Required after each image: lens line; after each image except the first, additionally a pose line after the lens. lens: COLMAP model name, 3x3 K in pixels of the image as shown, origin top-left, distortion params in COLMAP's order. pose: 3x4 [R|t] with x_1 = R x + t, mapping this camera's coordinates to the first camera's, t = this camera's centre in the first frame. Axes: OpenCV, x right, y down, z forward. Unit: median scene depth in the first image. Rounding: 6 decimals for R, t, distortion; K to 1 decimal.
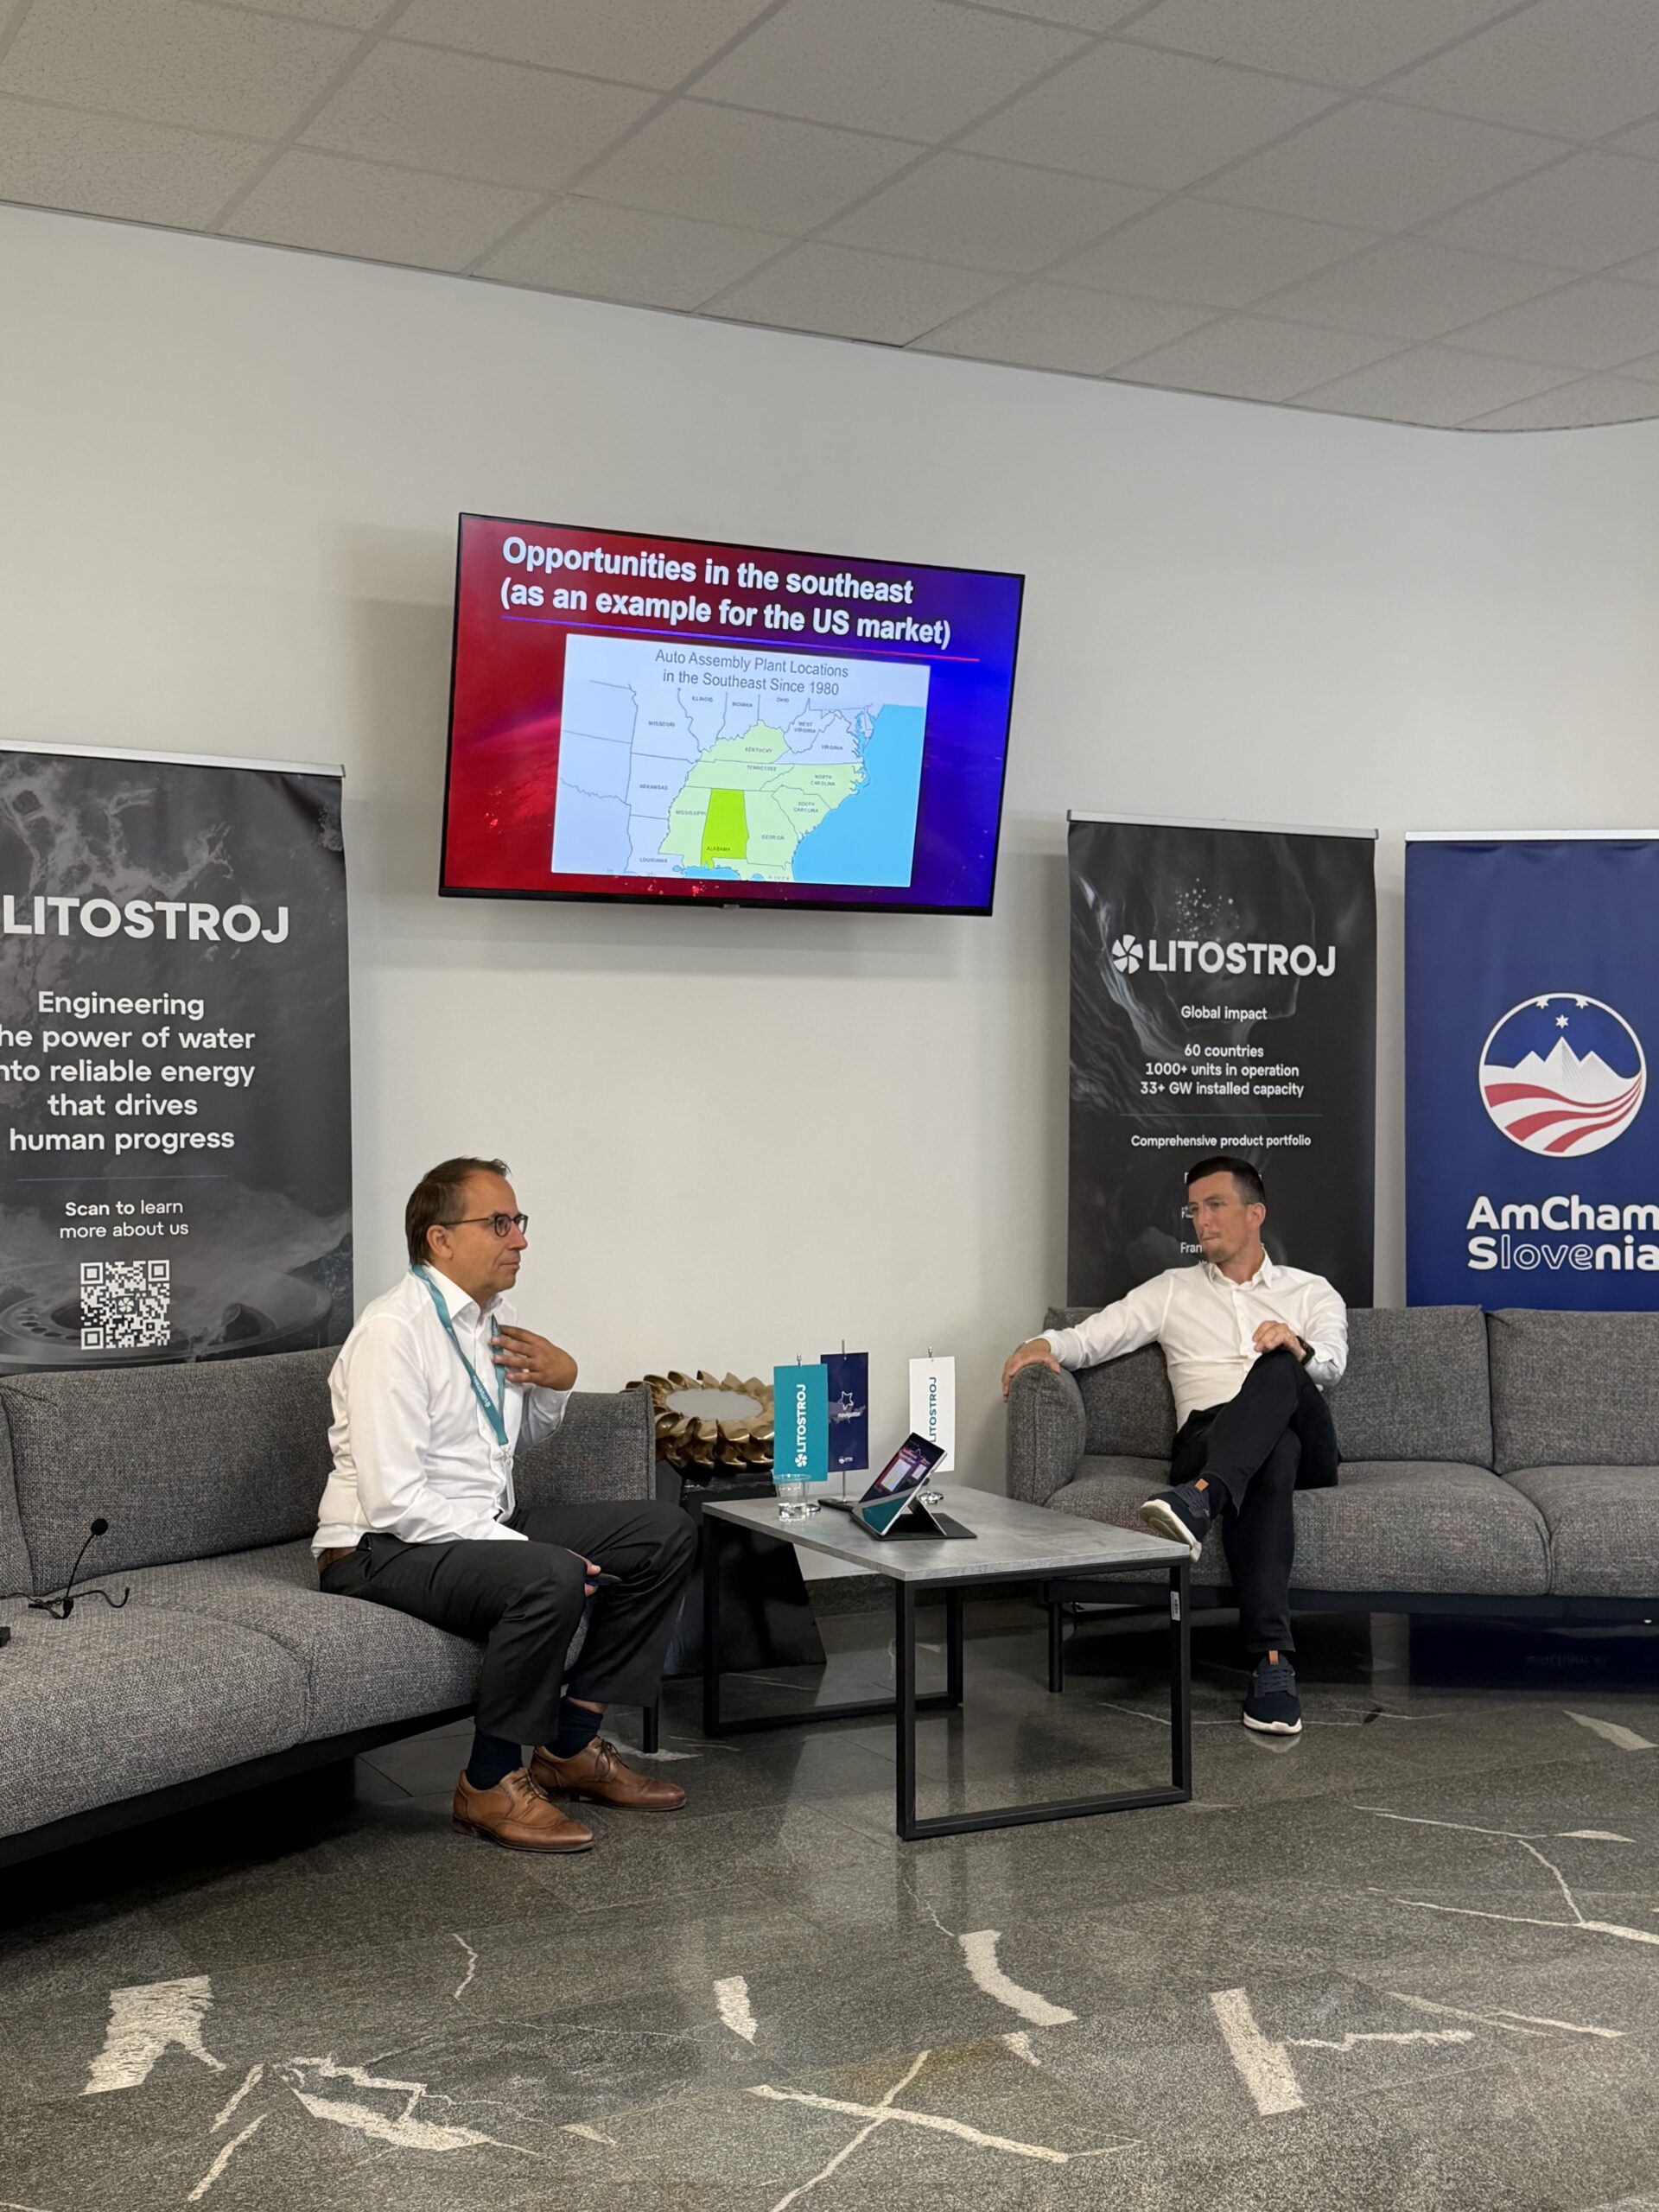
lens RADIAL K [[2529.6, 0, 824.6], [0, 2529.6, 1104.5], [0, 0, 1]] dist [0.202449, -0.475793]
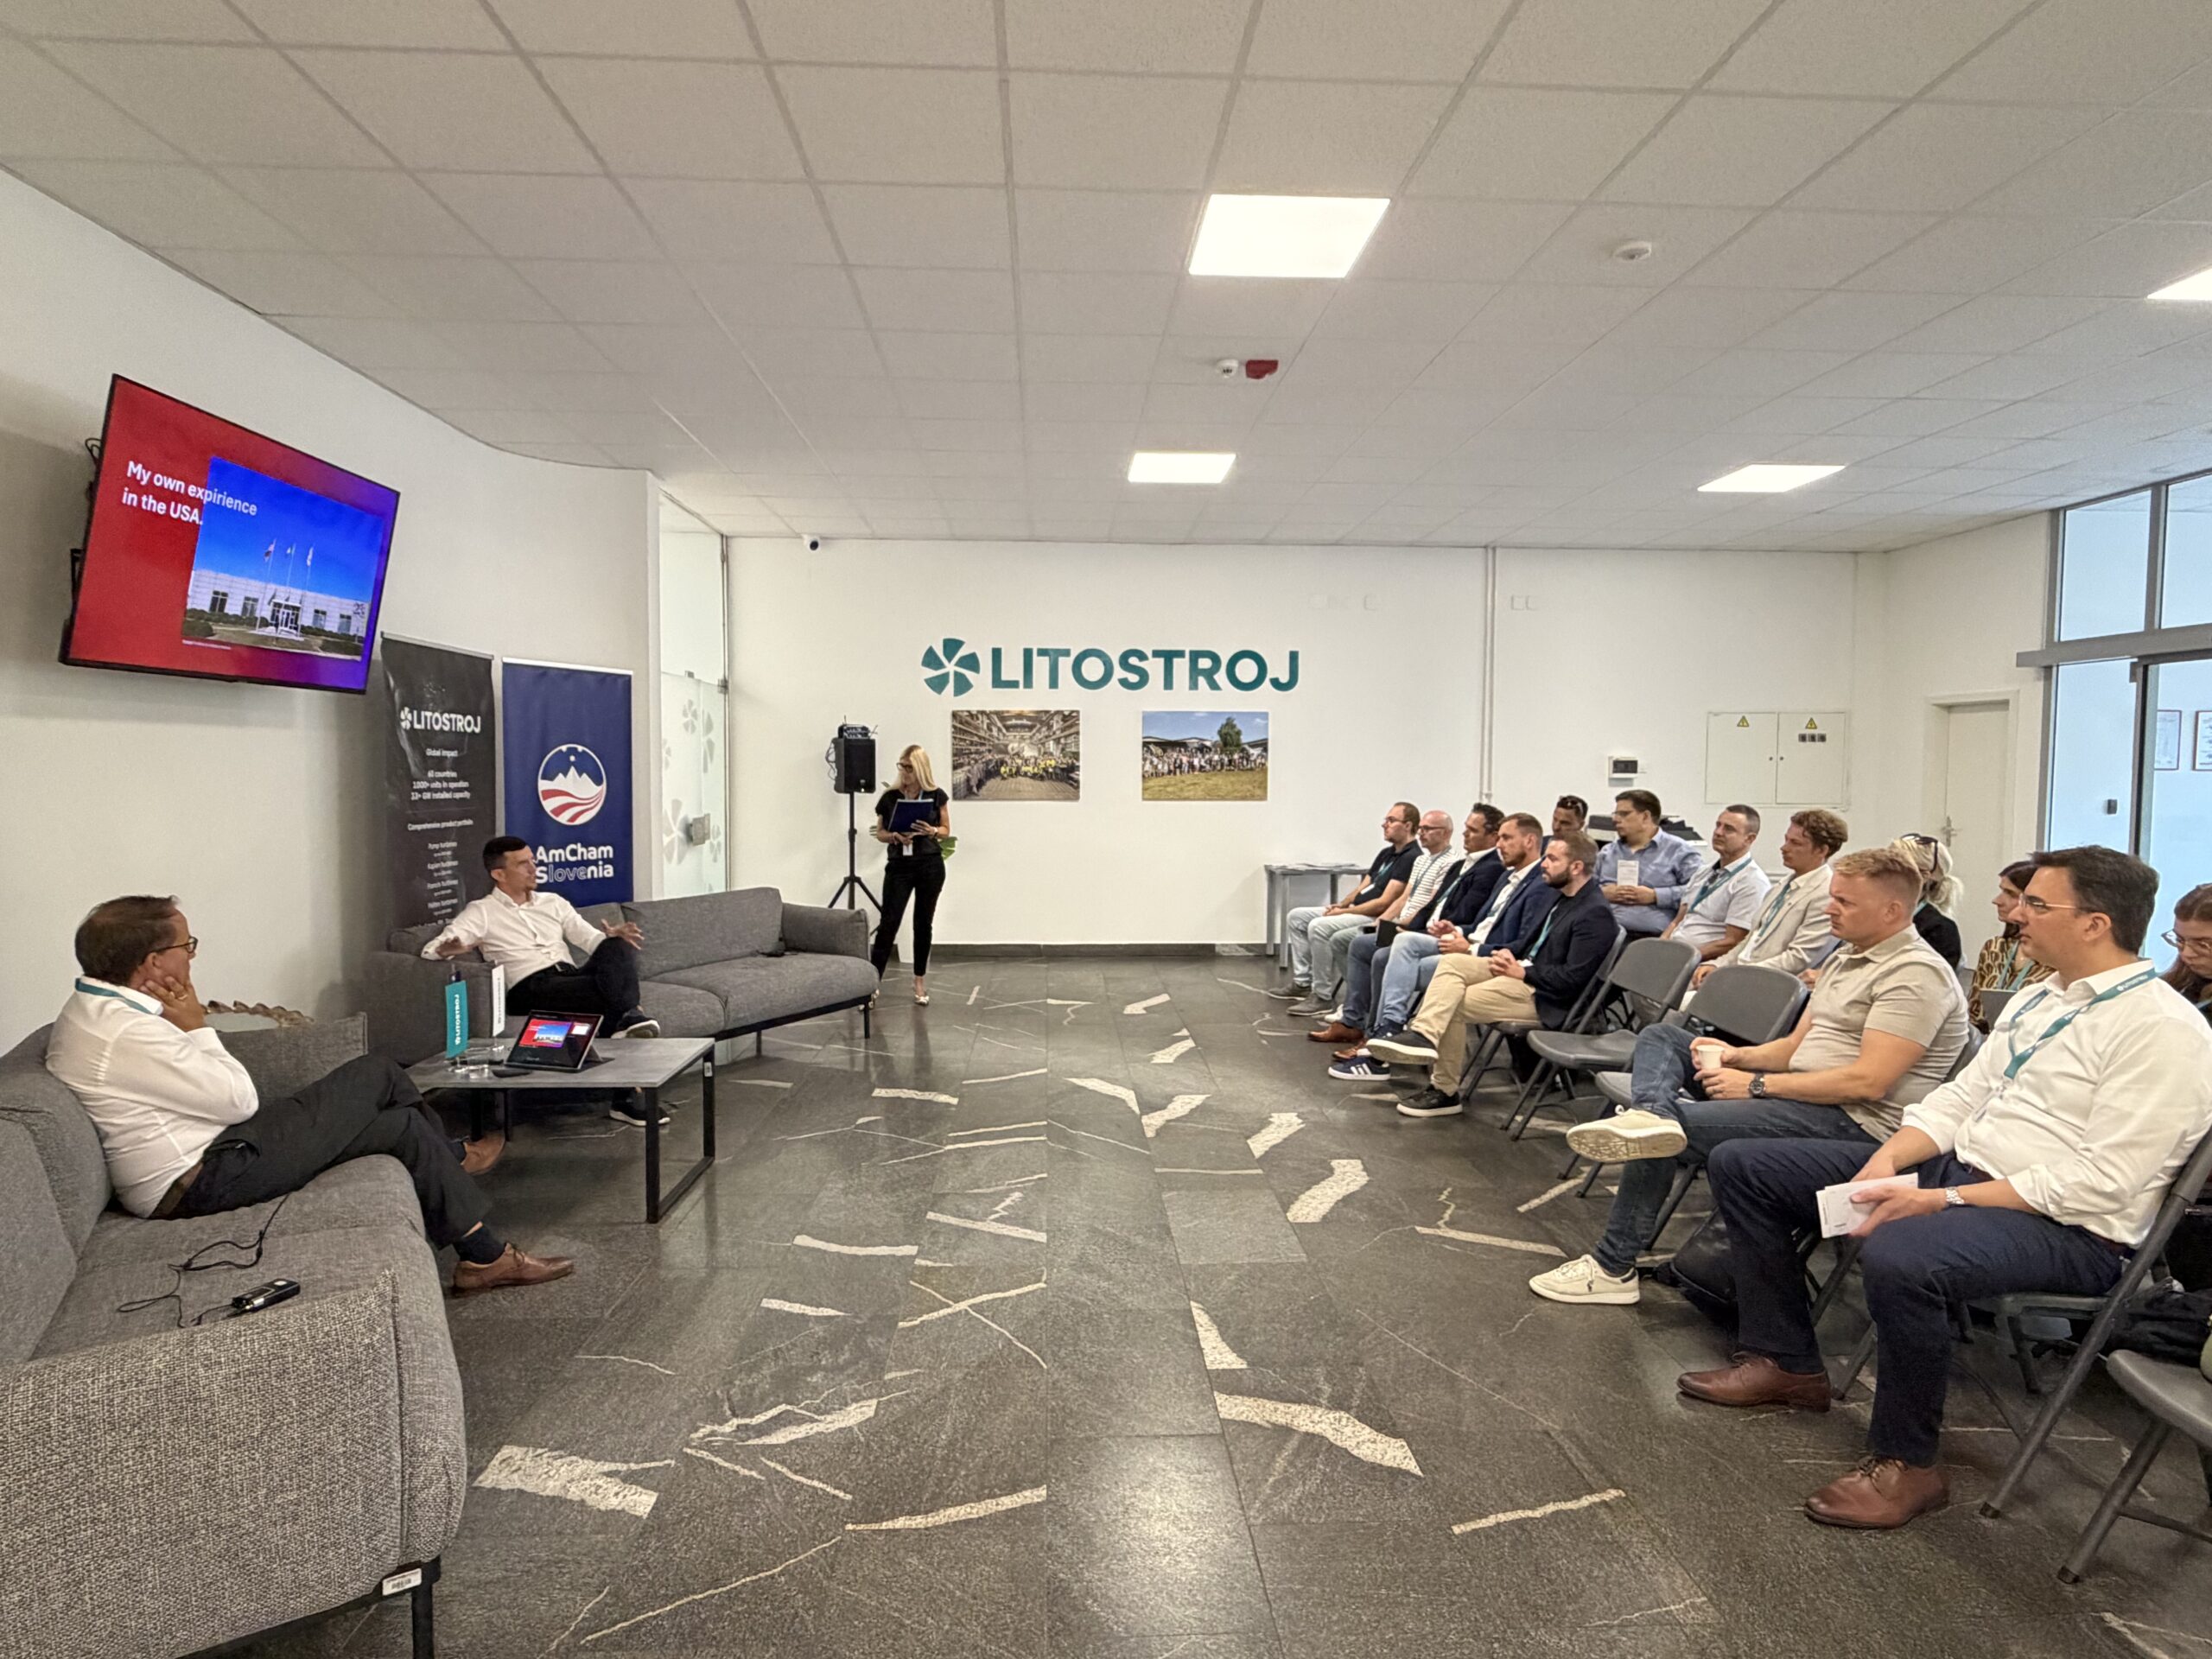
lens RADIAL K [[1156.7, 0, 1106.0], [0, 1156.7, 829.5], [0, 0, 1]] dist [-0.004613, 0.001046]
pose [[0.417800, -0.041733, 0.907580, -0.472911], [-0.013923, 0.998533, 0.052325, -0.038226], [-0.908432, -0.034497, 0.416606, 0.293774]]
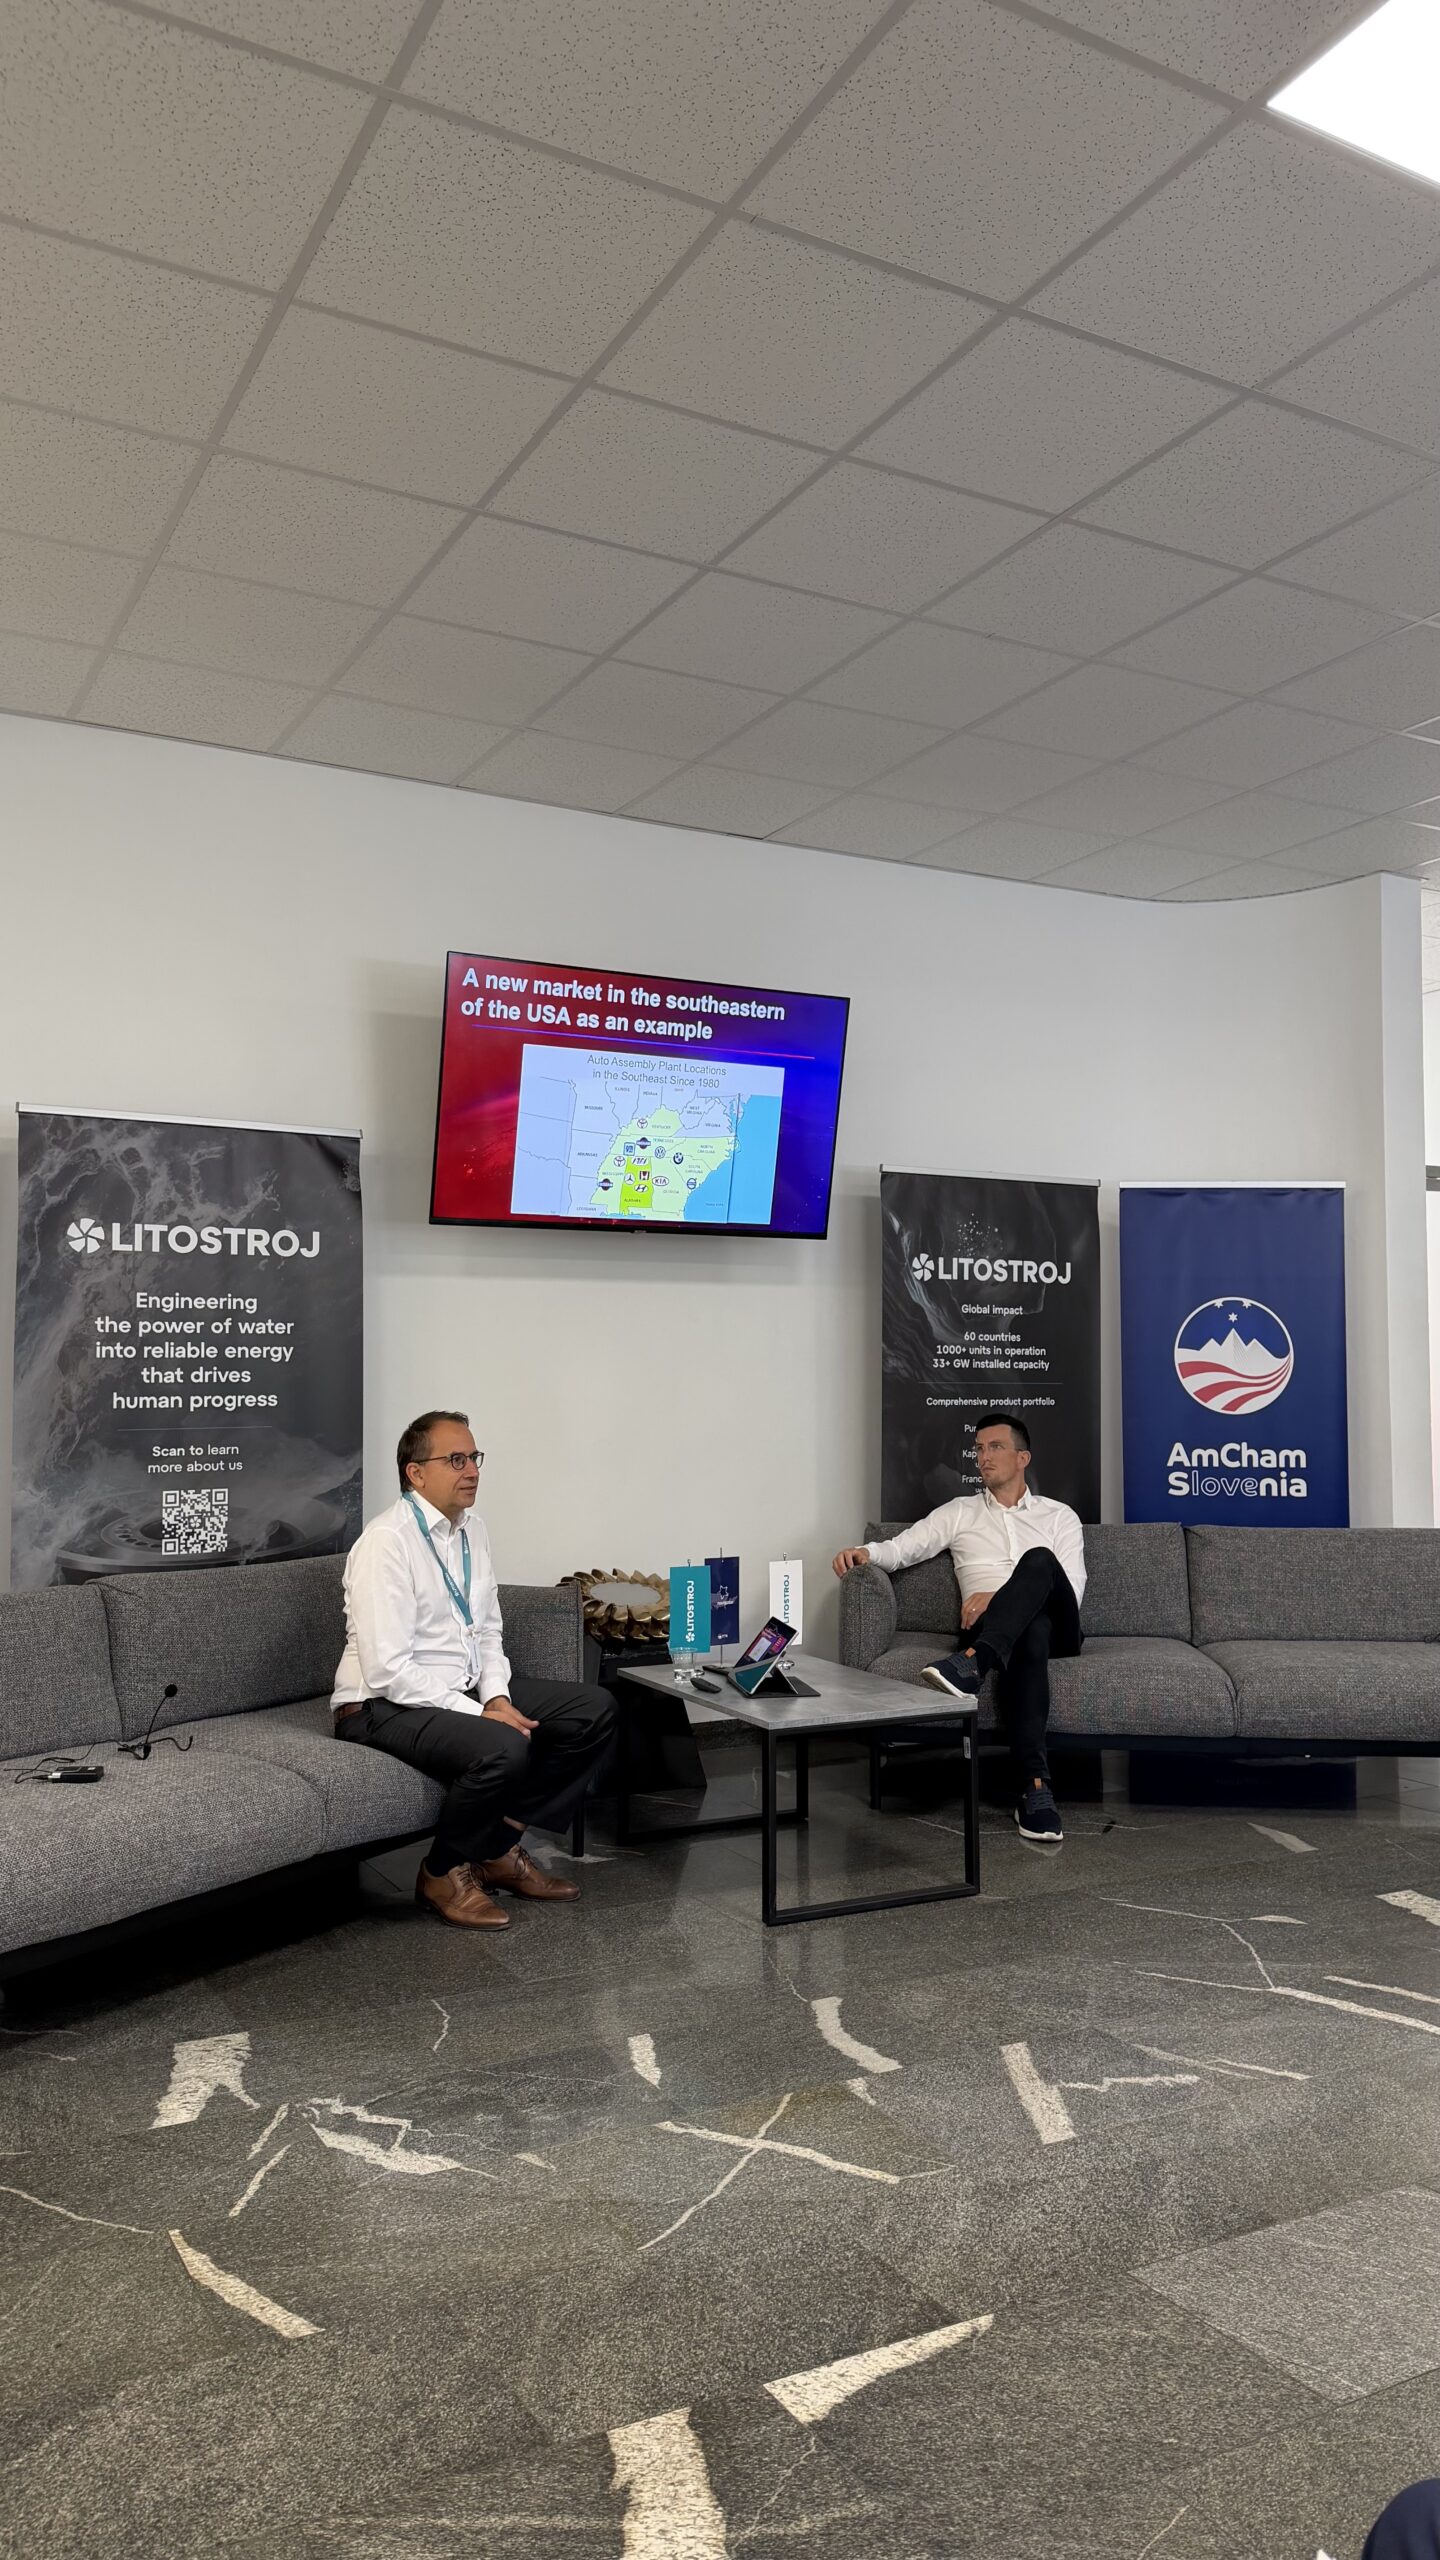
lens RADIAL K [[1778.6, 0, 720.0], [0, 1778.6, 1280.0], [0, 0, 1]] dist [0.189590, -0.407240]
pose [[0.999907, 0.003240, 0.013240, -0.006280], [-0.002549, 0.998651, -0.051855, -0.001348], [-0.013390, 0.051816, 0.998567, 0.028711]]
